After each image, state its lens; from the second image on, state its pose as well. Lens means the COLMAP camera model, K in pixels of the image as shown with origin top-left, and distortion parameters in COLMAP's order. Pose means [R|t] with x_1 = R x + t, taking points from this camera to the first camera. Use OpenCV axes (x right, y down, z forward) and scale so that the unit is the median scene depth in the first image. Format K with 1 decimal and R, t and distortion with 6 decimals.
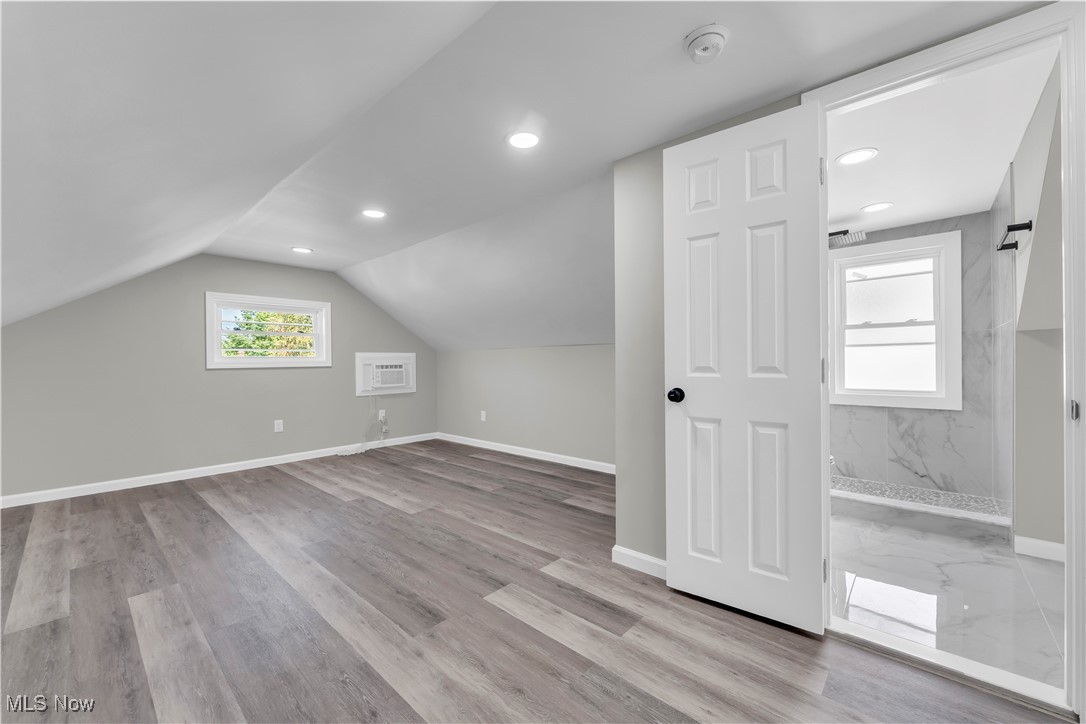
lens RADIAL K [[433.4, 0, 544.8], [0, 433.4, 361.9], [0, 0, 1]] dist [-0.000455, -0.000066]
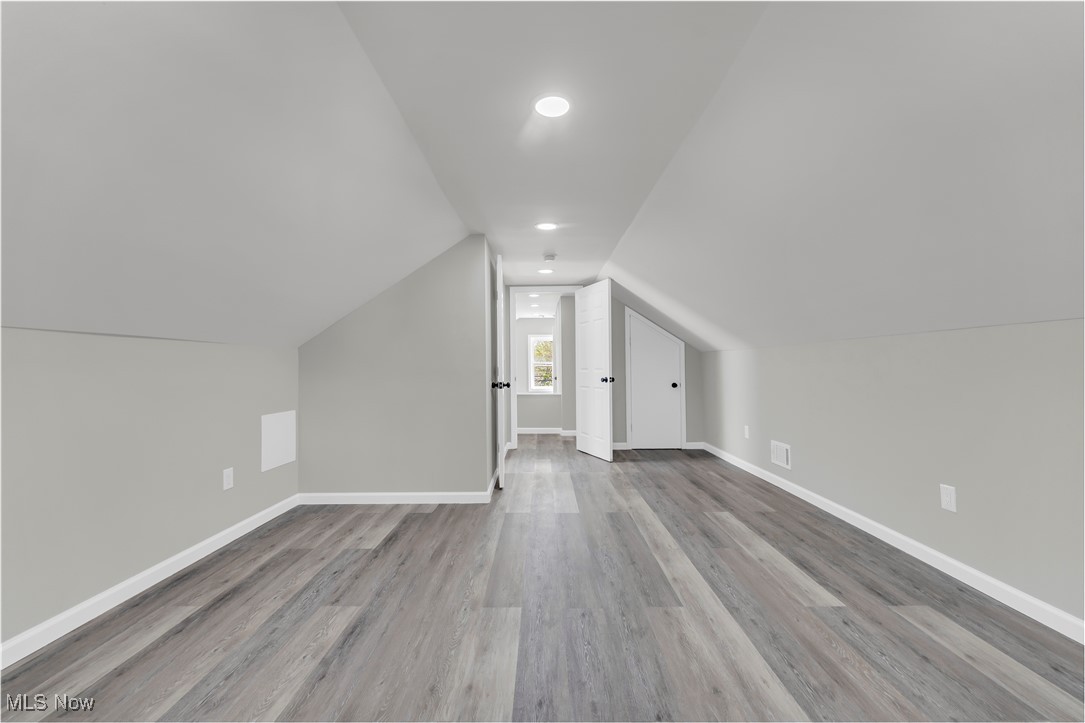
lens RADIAL K [[433.0, 0, 539.8], [0, 433.0, 363.7], [0, 0, 1]] dist [-0.000455, -0.000066]
pose [[-0.668453, 0.017612, 0.743545, -0.658114], [0.013858, 0.999841, -0.011224, 0.003085], [-0.743625, 0.002801, -0.668591, 1.148990]]
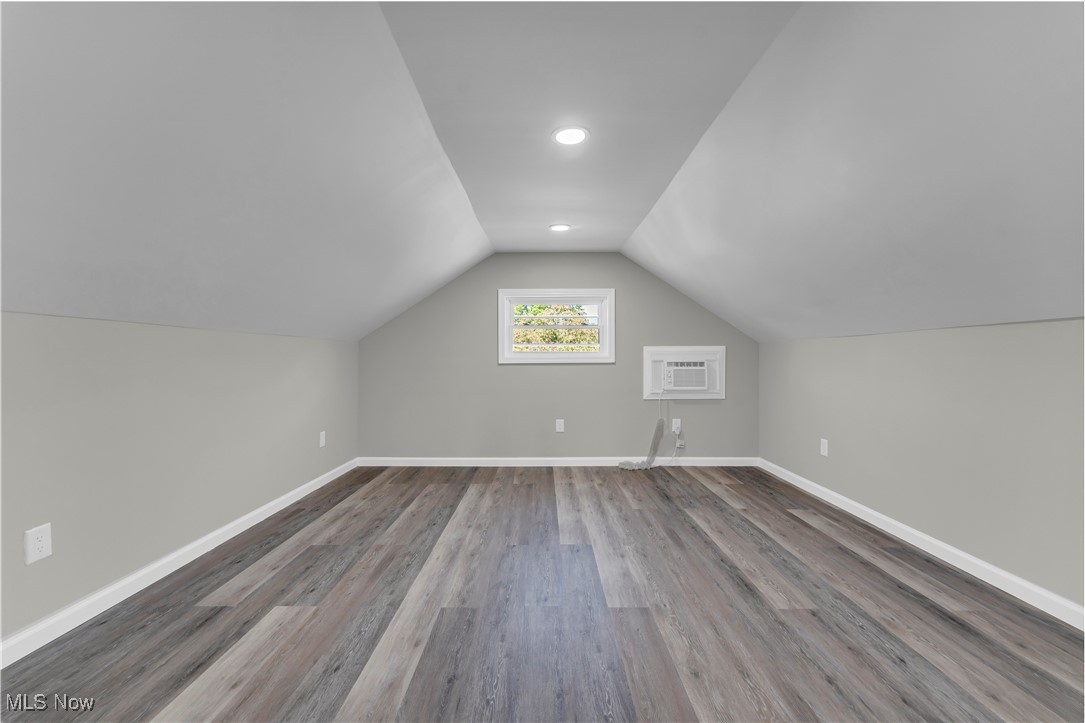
lens RADIAL K [[433.0, 0, 538.0], [0, 433.0, 363.0], [0, 0, 1]] dist [-0.000455, -0.000066]
pose [[0.664966, 0.014911, -0.746725, 0.062239], [-0.005147, 0.999868, 0.015383, -0.001850], [0.746856, -0.006386, 0.664955, 0.428039]]
